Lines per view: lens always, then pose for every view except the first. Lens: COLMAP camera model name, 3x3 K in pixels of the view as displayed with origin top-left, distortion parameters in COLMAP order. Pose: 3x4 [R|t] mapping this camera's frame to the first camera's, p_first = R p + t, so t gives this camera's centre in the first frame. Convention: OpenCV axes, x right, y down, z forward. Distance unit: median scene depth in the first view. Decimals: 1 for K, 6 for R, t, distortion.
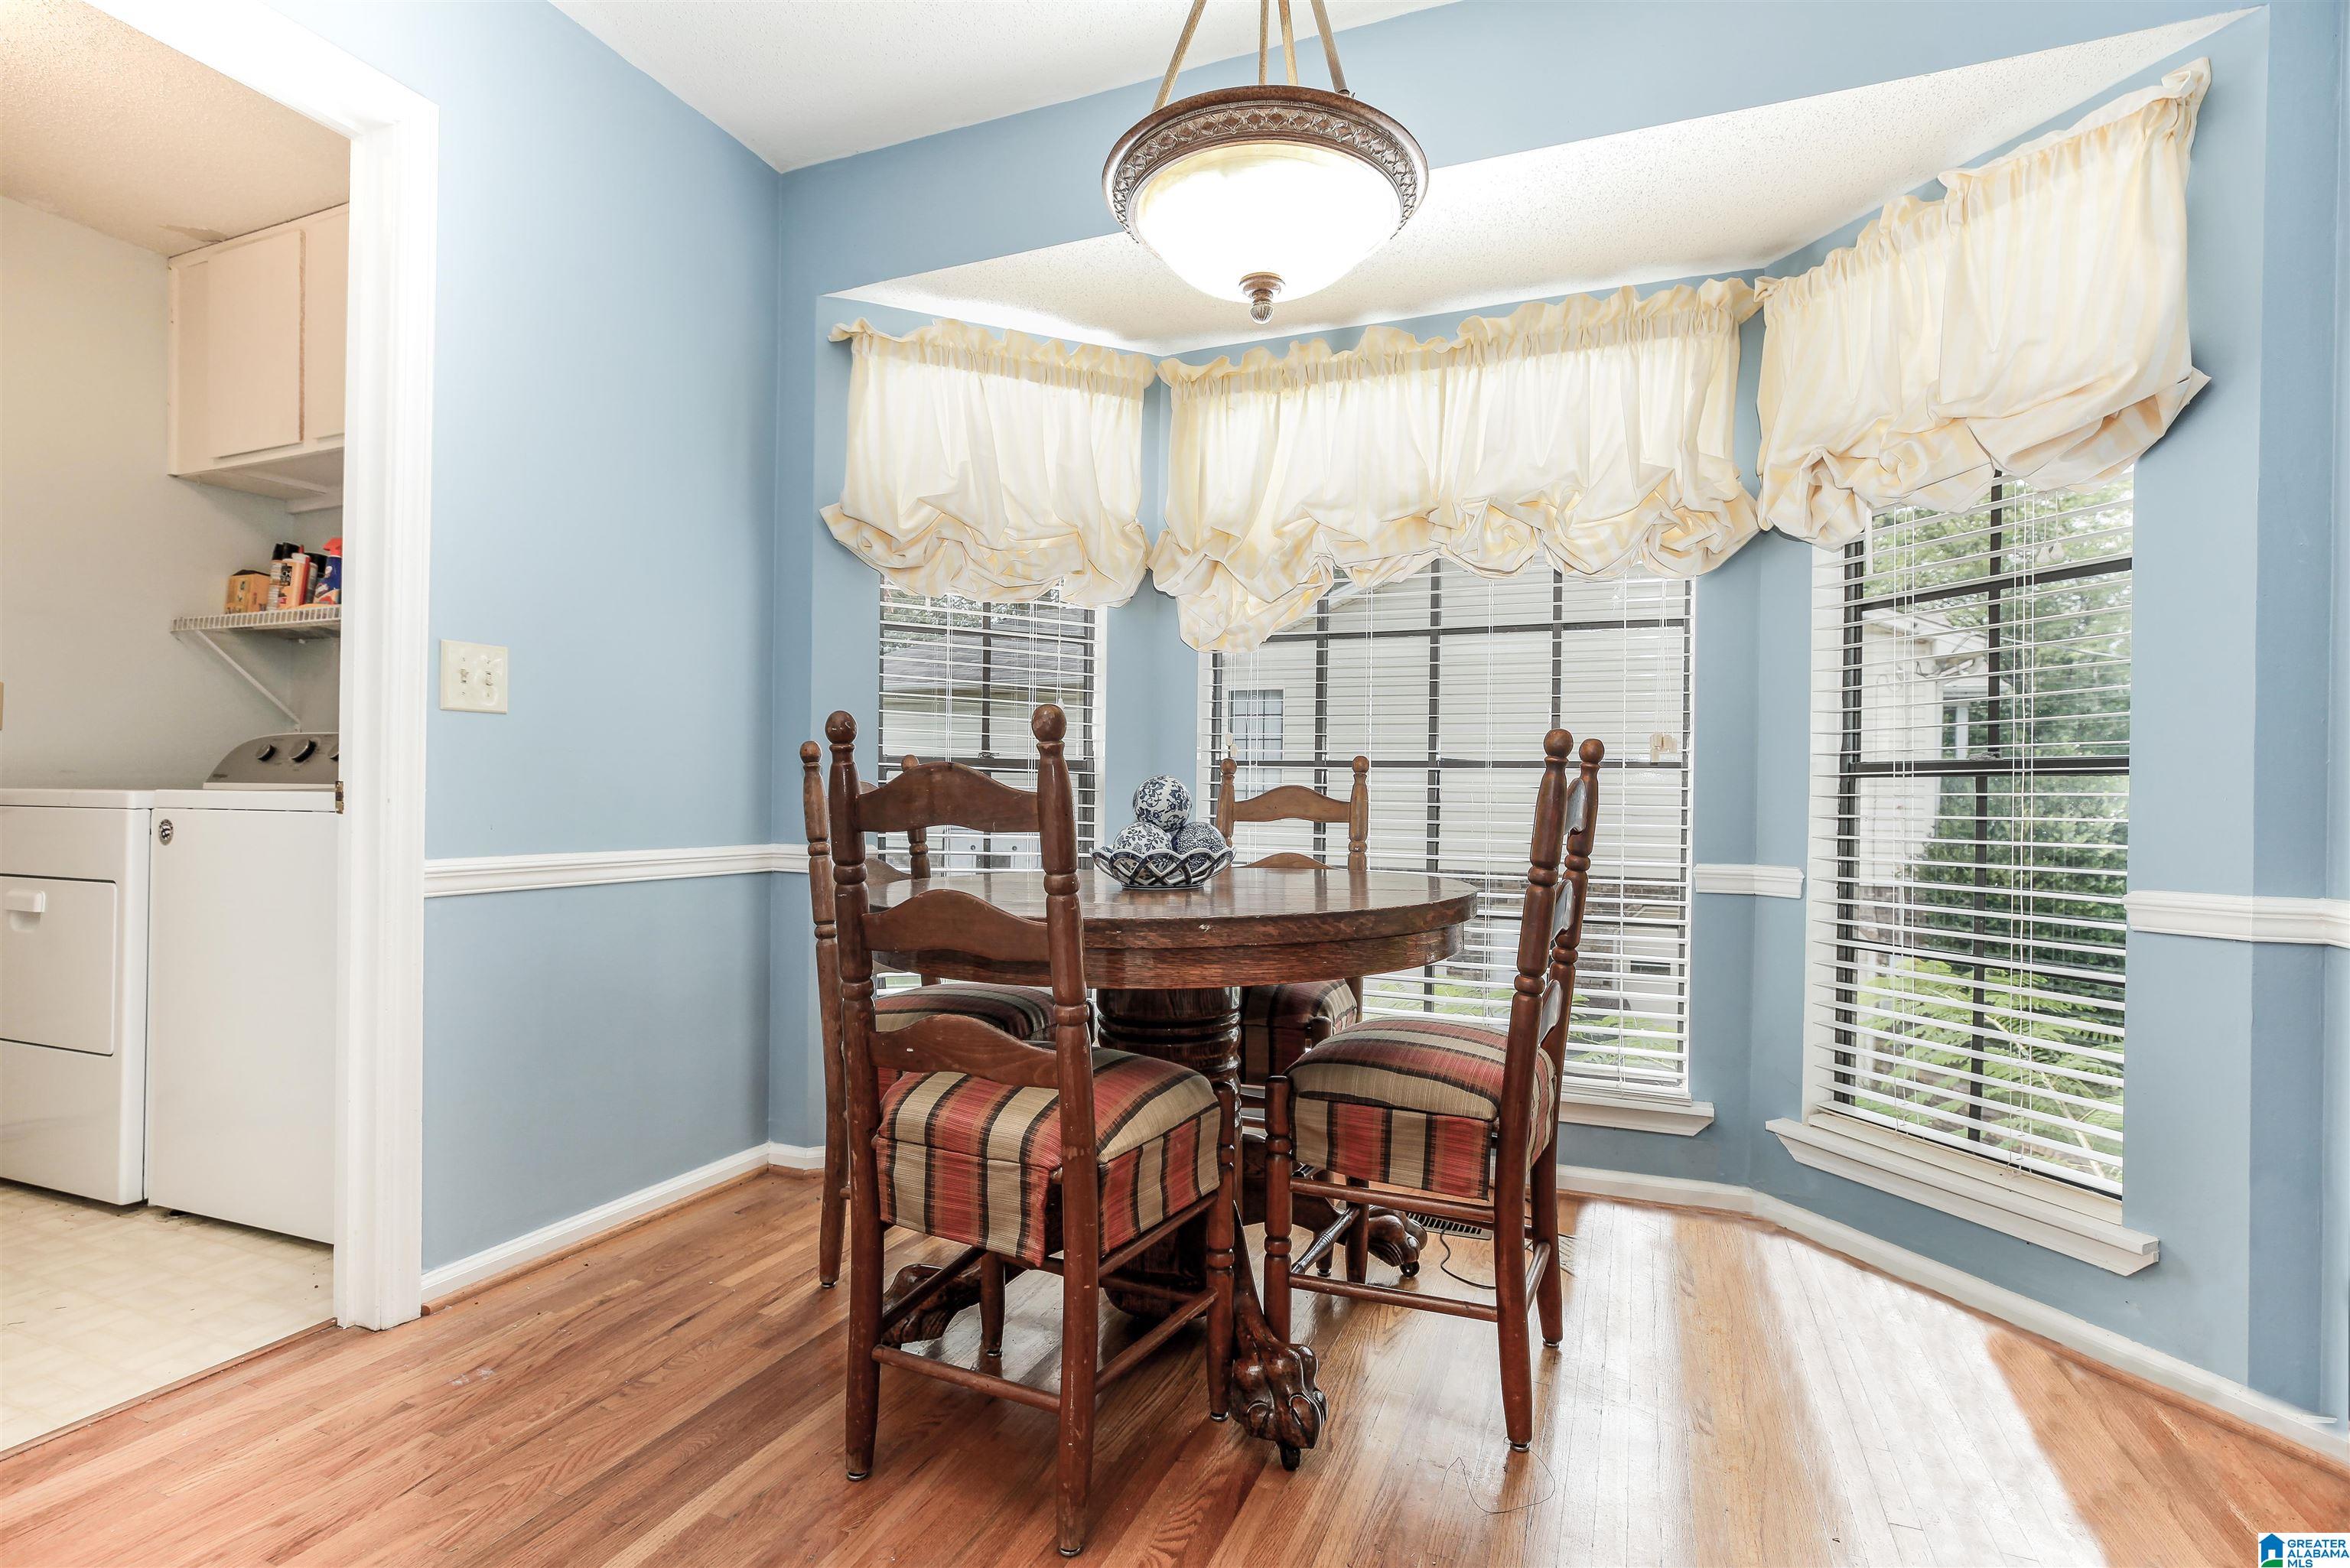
lens RADIAL K [[1108.9, 0, 1176.8], [0, 1108.9, 789.8], [0, 0, 1]] dist [-0.003378, -0.000270]
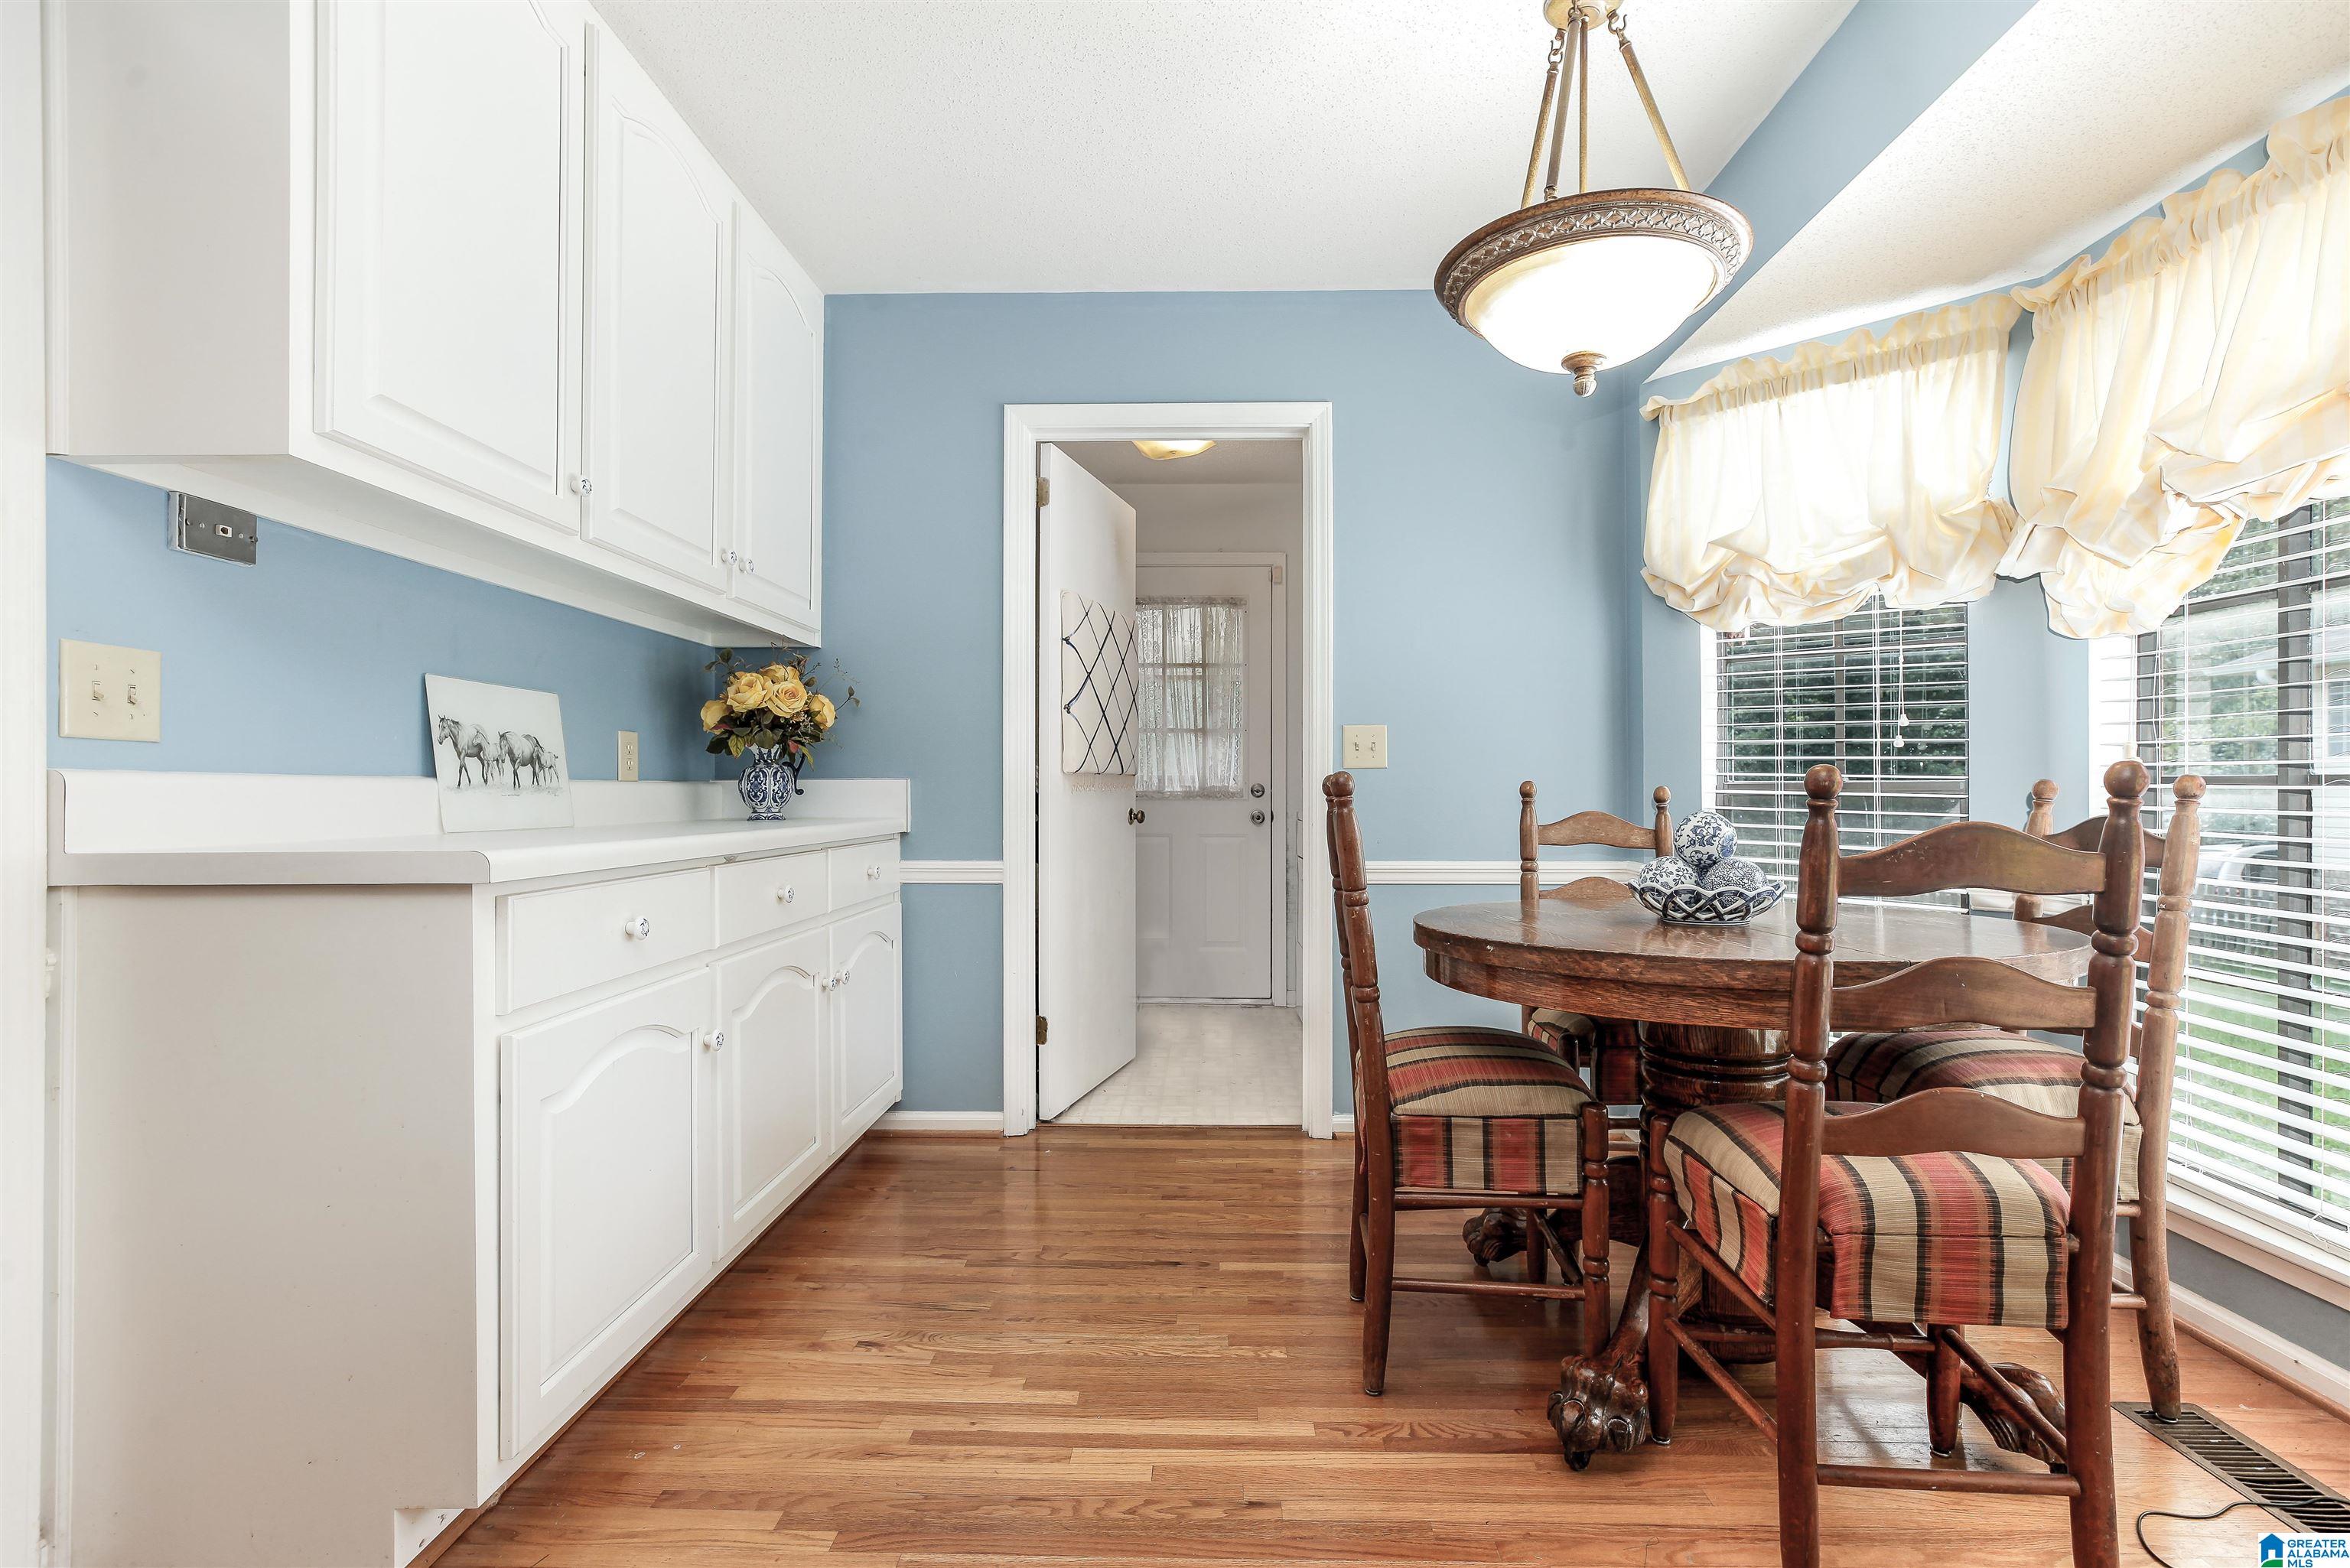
lens RADIAL K [[1084.5, 0, 1182.8], [0, 1084.5, 786.5], [0, 0, 1]] dist [0.000206, 0.001200]
pose [[0.362230, -0.017145, -0.931931, 0.716768], [0.008860, 0.999849, -0.014951, -0.024325], [0.932047, -0.002841, 0.362327, 0.202759]]
